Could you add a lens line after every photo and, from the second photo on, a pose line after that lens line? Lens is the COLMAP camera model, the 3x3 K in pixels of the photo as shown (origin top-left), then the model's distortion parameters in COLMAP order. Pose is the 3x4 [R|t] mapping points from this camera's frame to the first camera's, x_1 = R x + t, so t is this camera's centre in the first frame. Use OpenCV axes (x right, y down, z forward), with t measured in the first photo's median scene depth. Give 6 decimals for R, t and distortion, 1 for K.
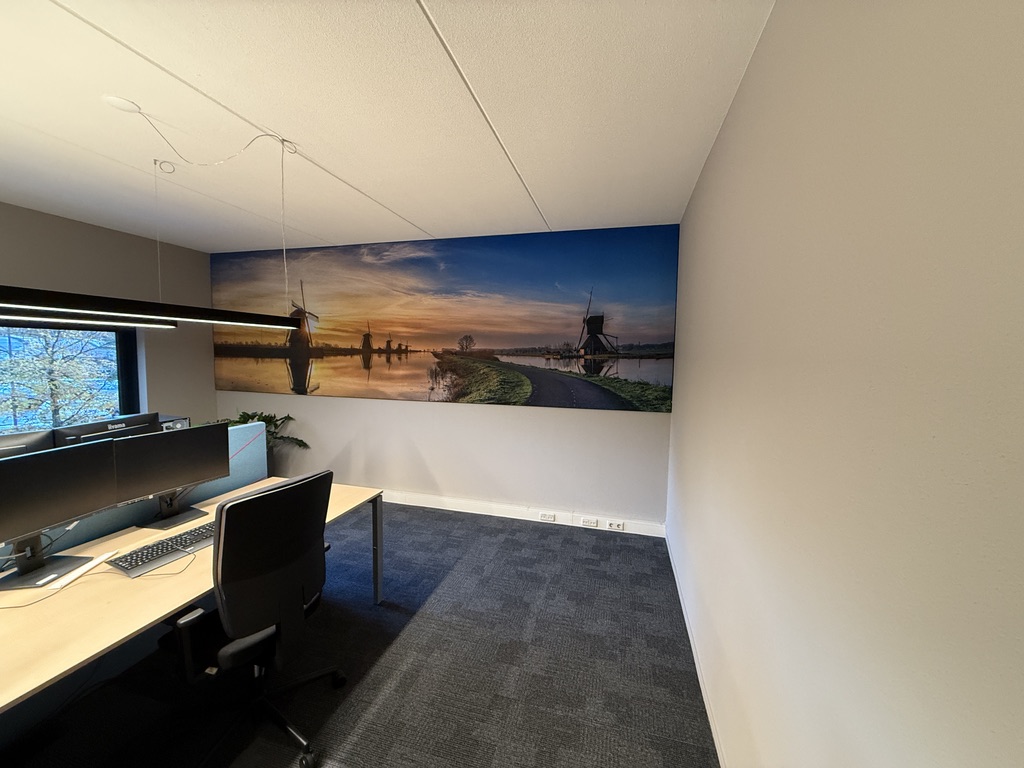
lens RADIAL K [[408.2, 0, 514.8], [0, 408.2, 394.2], [0, 0, 1]] dist [-0.004450, 0.000839]
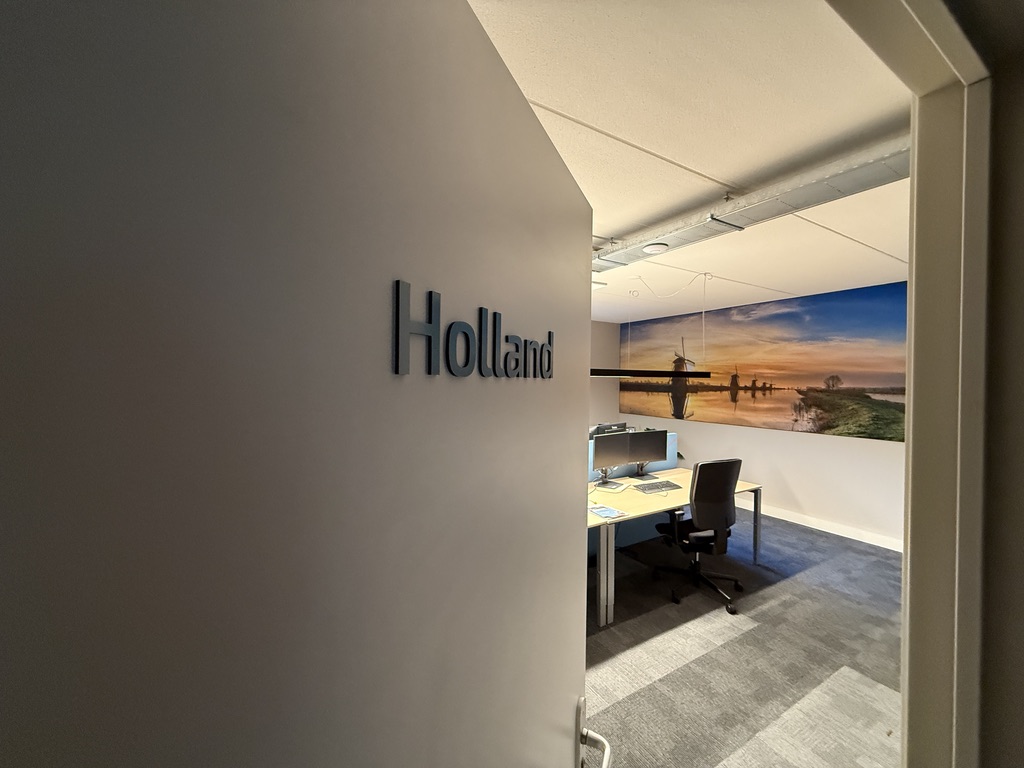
lens RADIAL K [[408.2, 0, 506.4], [0, 408.2, 381.4], [0, 0, 1]] dist [-0.004450, 0.000839]
pose [[0.709595, -0.004684, -0.704594, 0.035804], [-0.070098, 0.994548, -0.077206, 0.024512], [0.701114, 0.104175, 0.705398, -0.444150]]
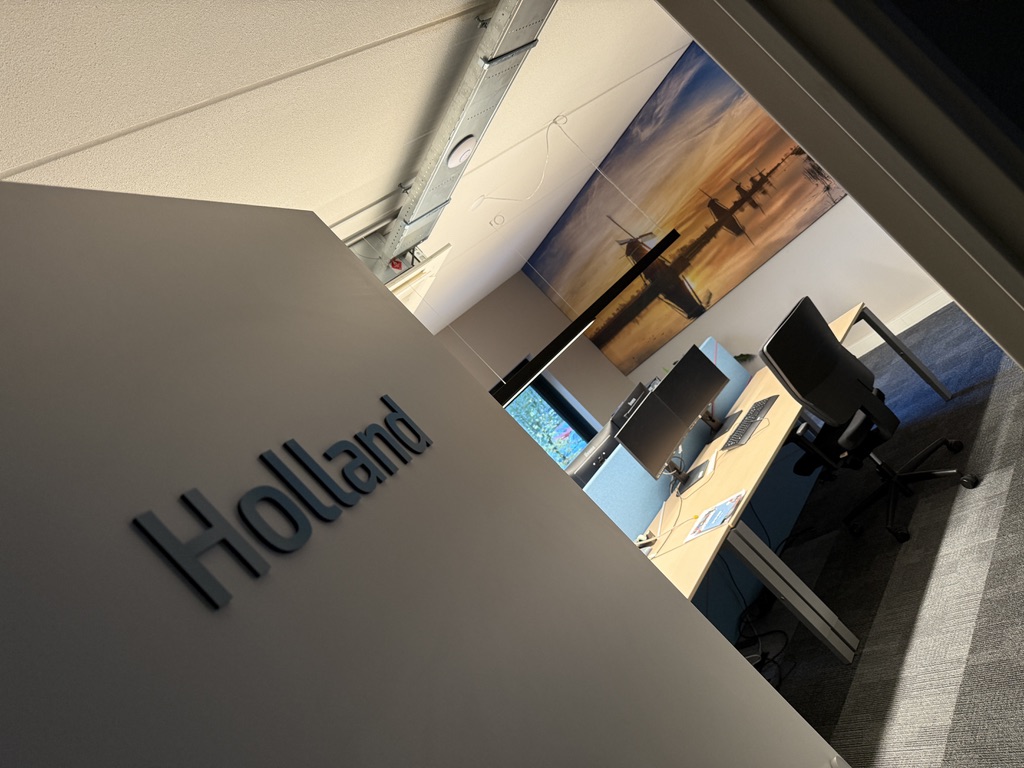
lens RADIAL K [[717.5, 0, 507.7], [0, 717.5, 396.6], [0, 0, 1]] dist [0.052571, -0.076283]
pose [[0.545259, -0.573634, -0.611258, 0.065019], [0.658102, 0.744594, -0.111718, 0.033284], [0.519224, -0.341355, 0.783507, -0.452209]]
